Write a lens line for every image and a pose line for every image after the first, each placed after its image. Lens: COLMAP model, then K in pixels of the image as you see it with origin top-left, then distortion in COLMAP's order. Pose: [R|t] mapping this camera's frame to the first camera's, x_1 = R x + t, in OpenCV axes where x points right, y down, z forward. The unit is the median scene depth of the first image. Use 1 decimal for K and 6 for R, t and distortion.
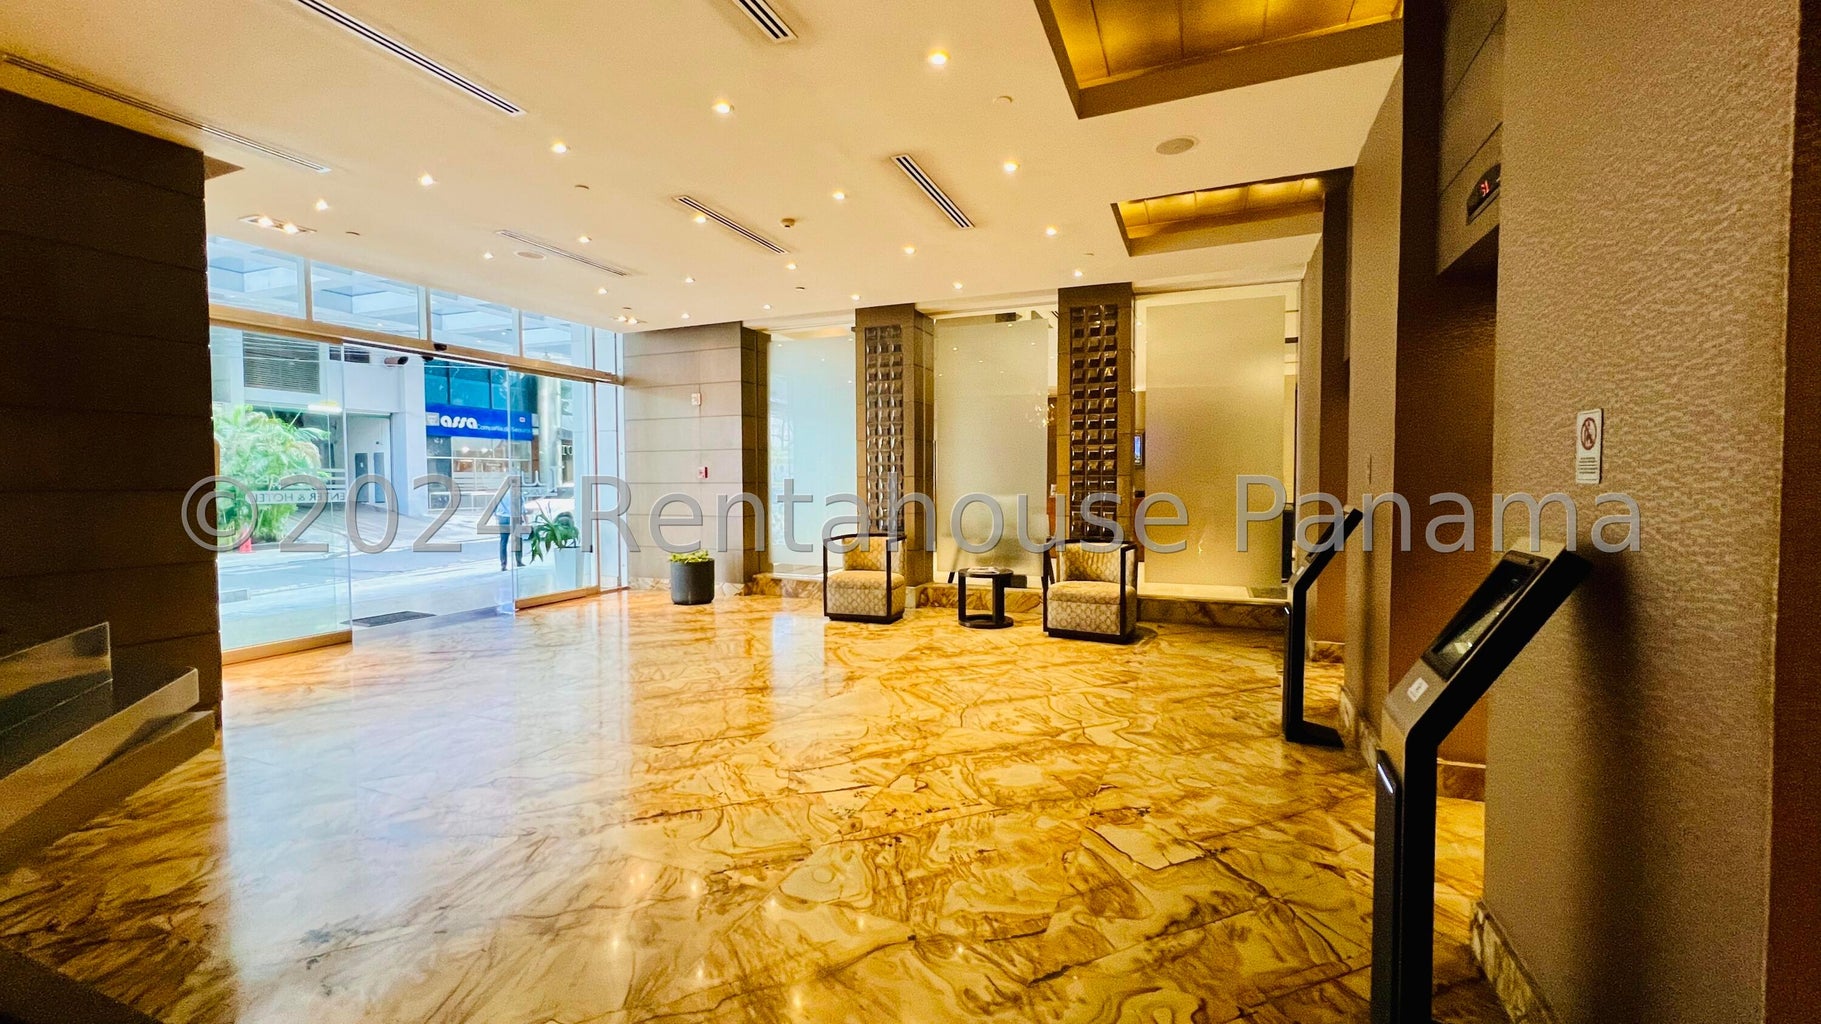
lens RADIAL K [[734.3, 0, 907.8], [0, 734.3, 506.5], [0, 0, 1]] dist [-0.000288, -0.000010]
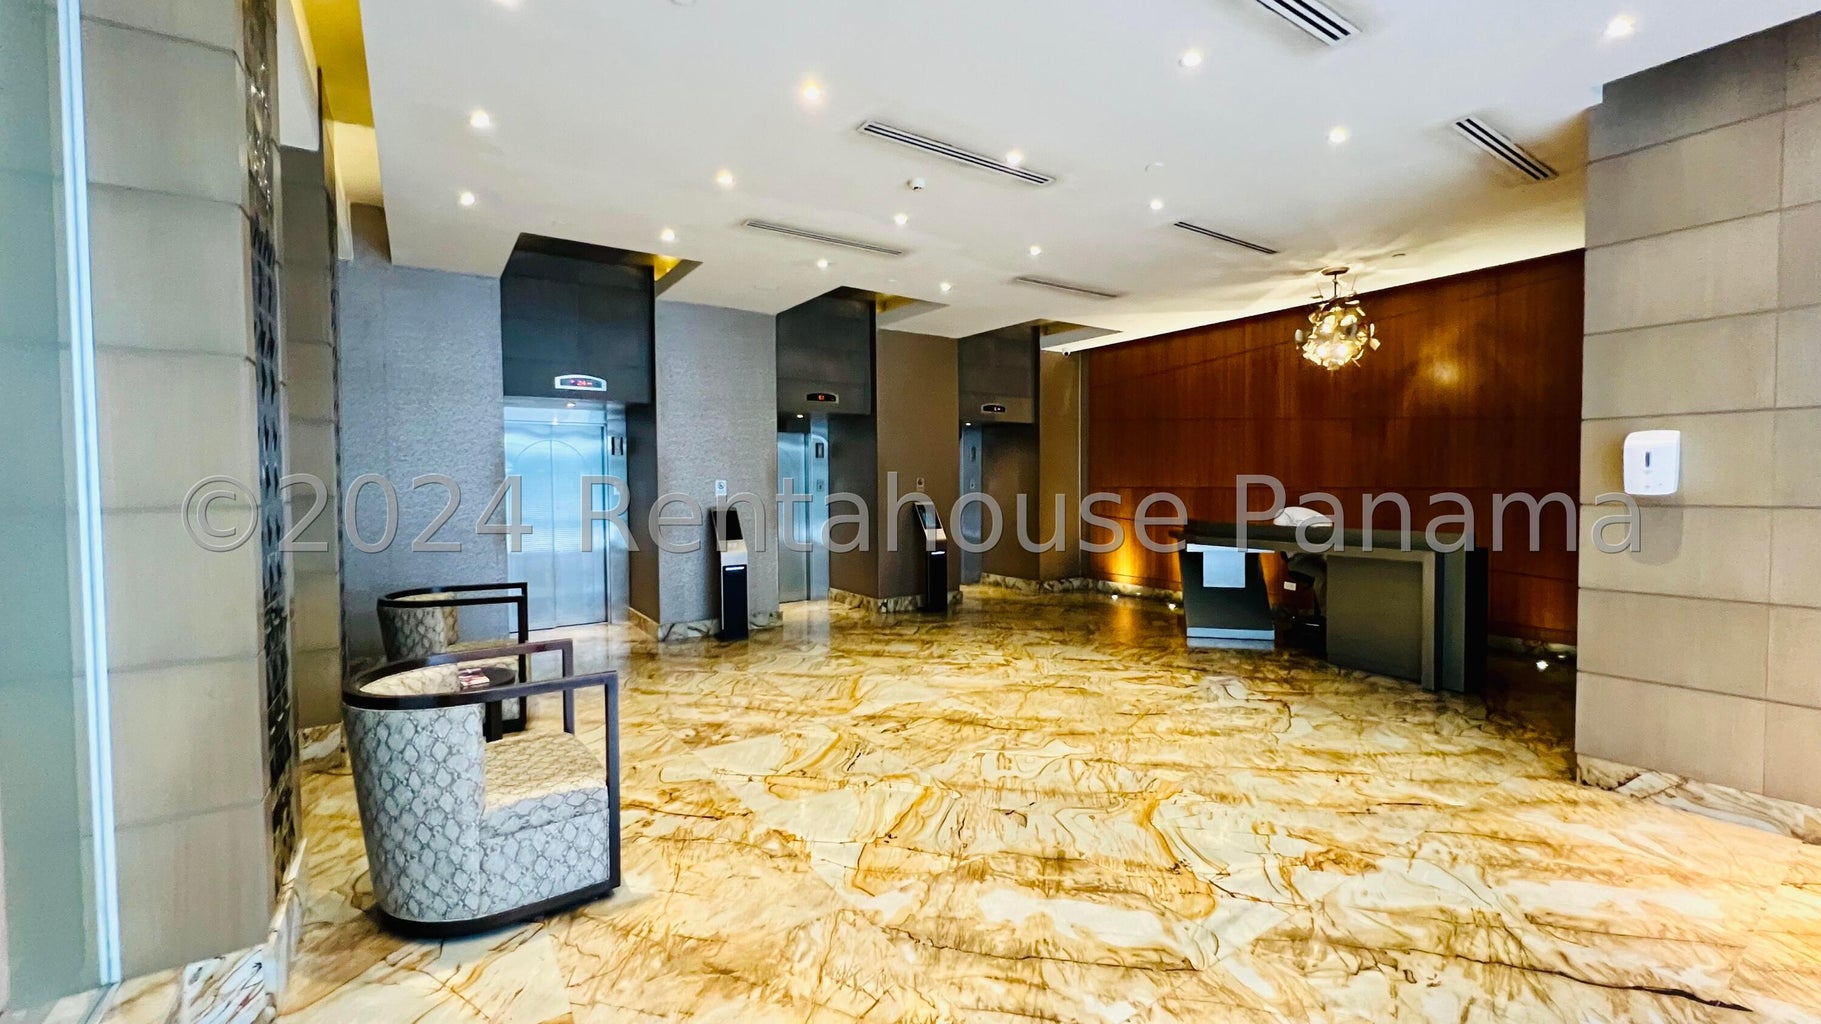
lens RADIAL K [[734.3, 0, 907.5], [0, 734.3, 509.5], [0, 0, 1]] dist [-0.000288, -0.000010]
pose [[-0.837051, -0.009726, 0.547038, -0.650544], [0.030550, 0.997451, 0.064480, -0.082381], [-0.546271, 0.070685, -0.834621, 1.838956]]
